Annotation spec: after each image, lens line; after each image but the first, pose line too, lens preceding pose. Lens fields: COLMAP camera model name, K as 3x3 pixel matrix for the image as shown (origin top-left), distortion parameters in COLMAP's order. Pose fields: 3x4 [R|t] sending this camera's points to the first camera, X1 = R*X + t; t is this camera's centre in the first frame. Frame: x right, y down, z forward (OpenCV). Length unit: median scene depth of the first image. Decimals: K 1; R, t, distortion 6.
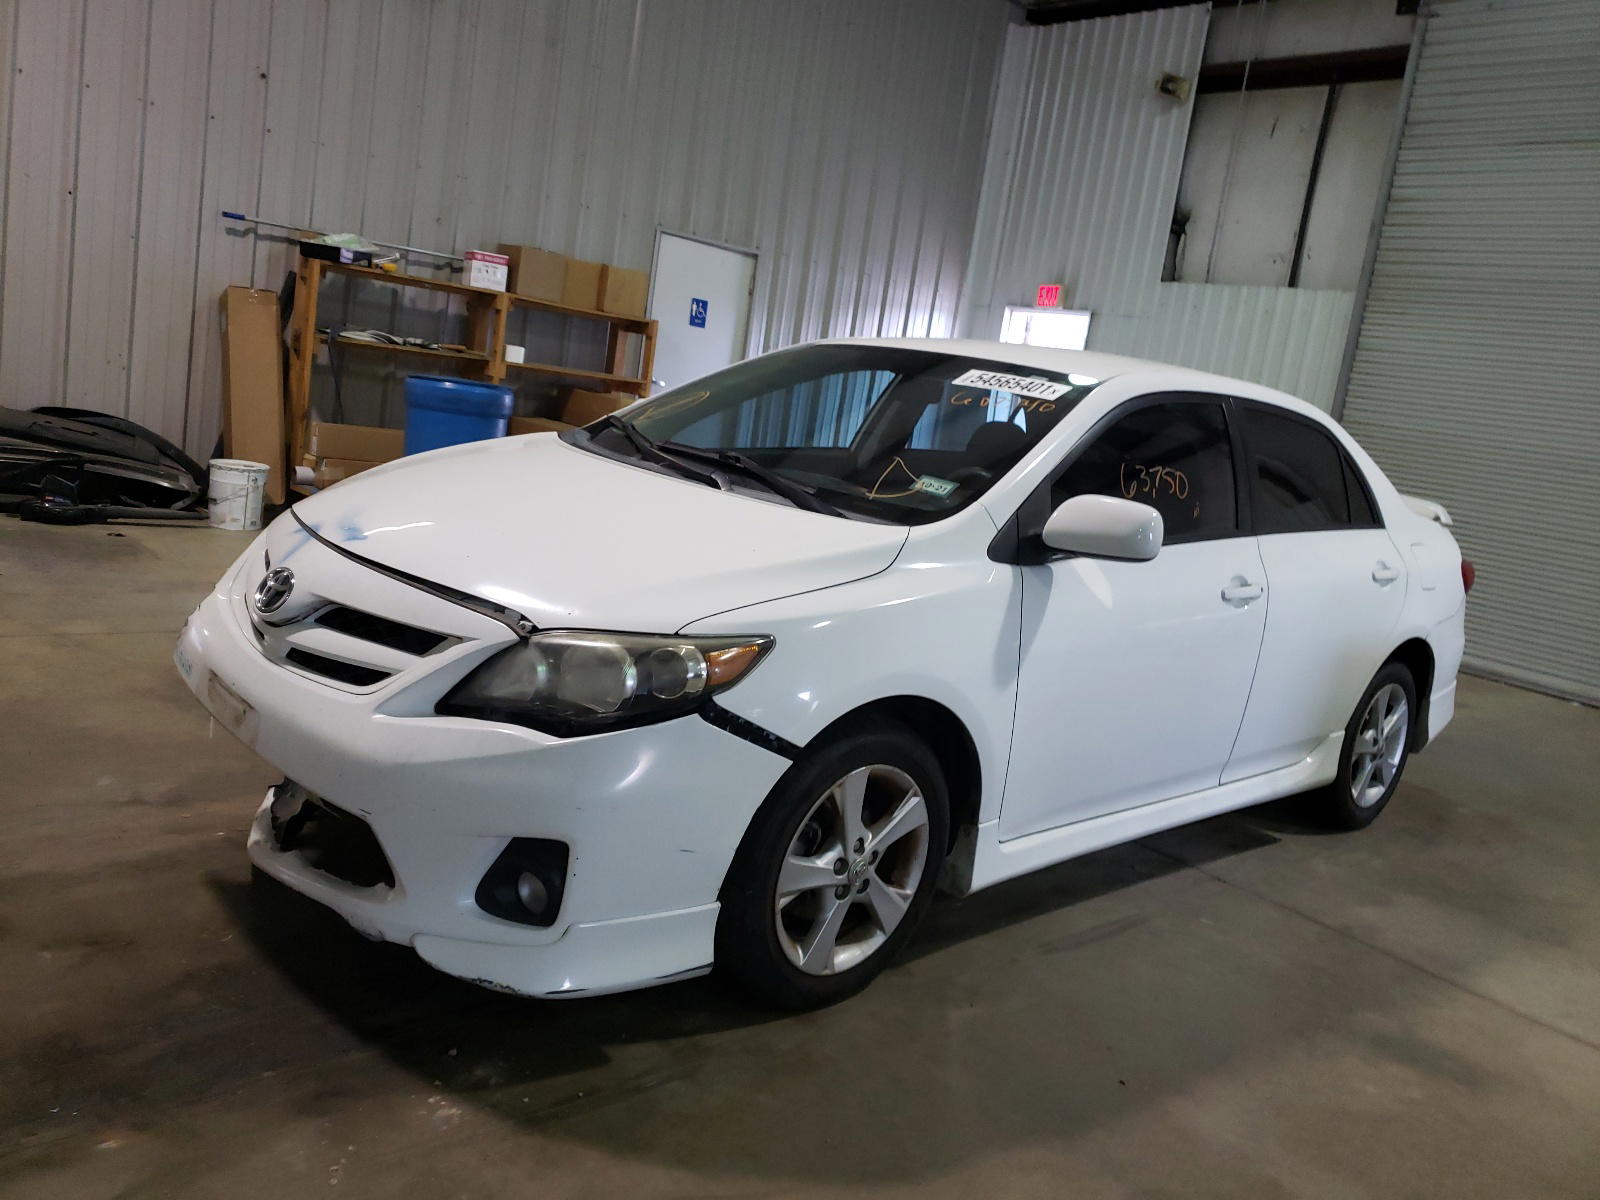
lens RADIAL K [[1254.9, 0, 800.0], [0, 1254.9, 600.0], [0, 0, 1]] dist [-0.000695, -0.014215]
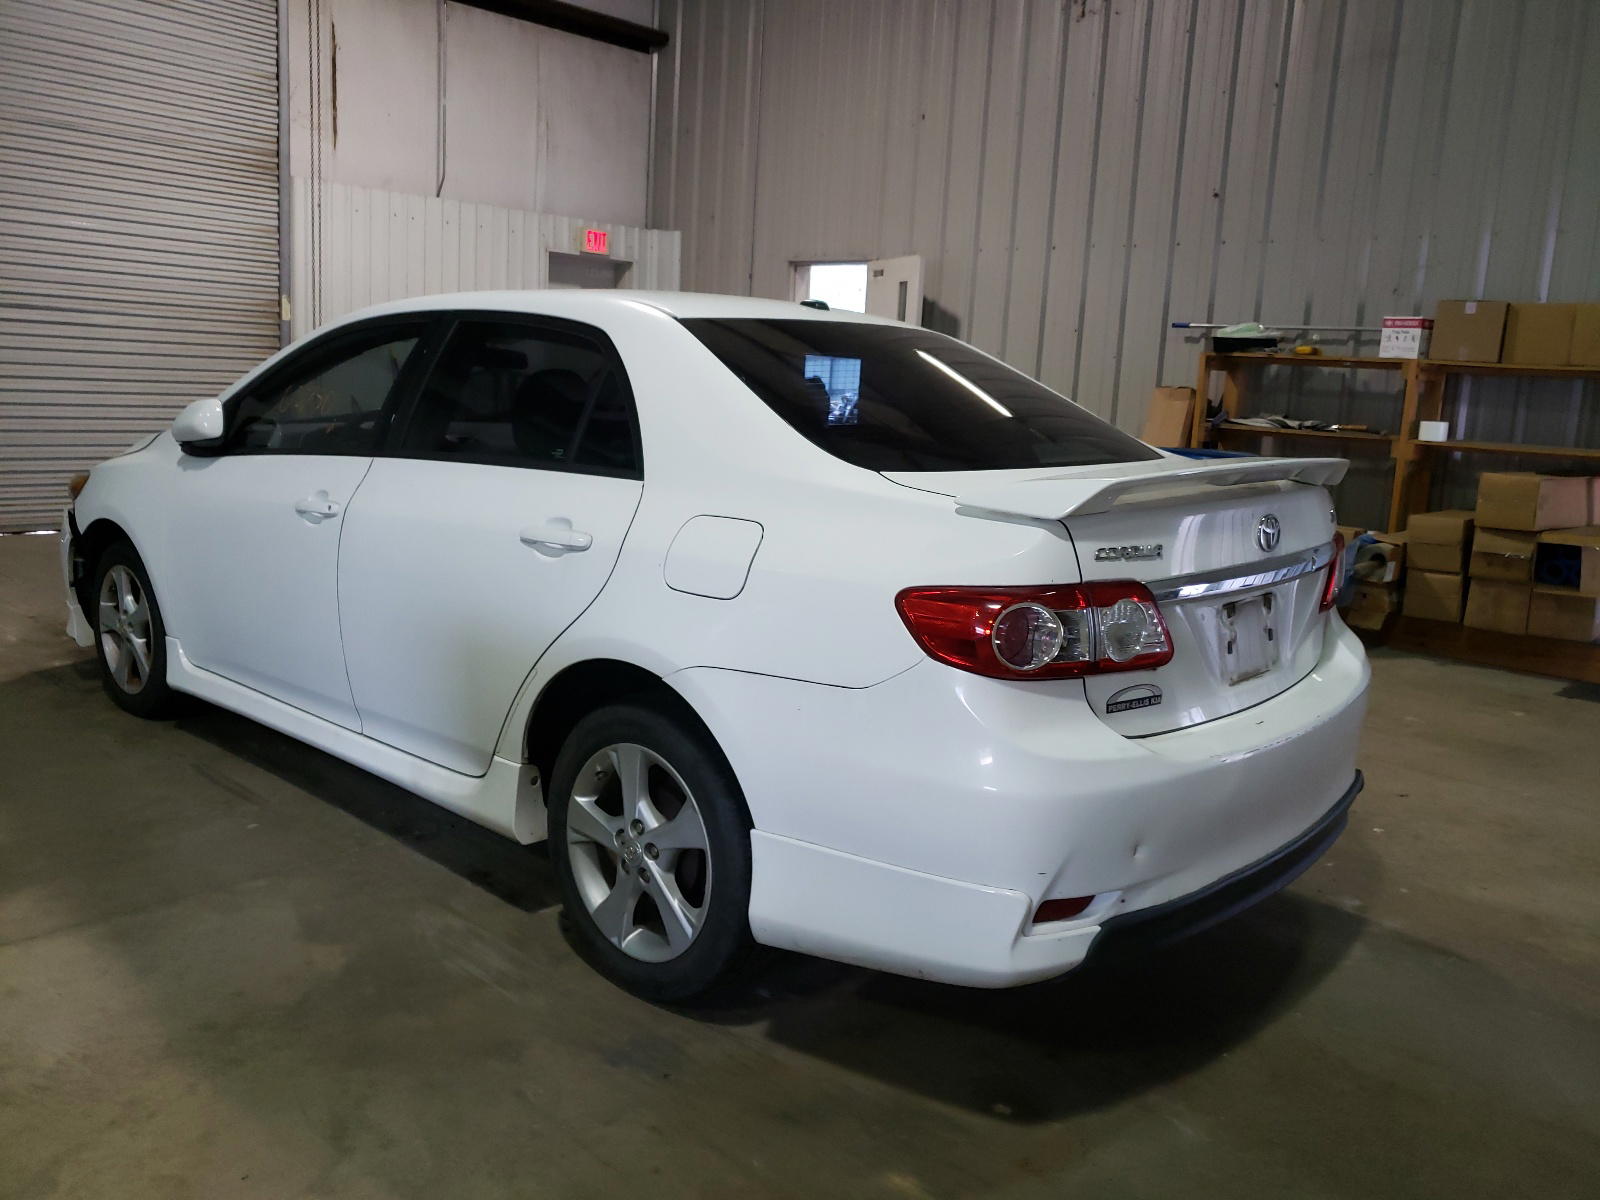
lens RADIAL K [[1254.9, 0, 800.0], [0, 1254.9, 600.0], [0, 0, 1]] dist [-0.000695, -0.014215]
pose [[0.095656, 0.038871, -0.994655, 0.598938], [-0.210680, 0.977390, 0.017935, -0.014424], [0.972864, 0.207839, 0.101682, 0.566839]]
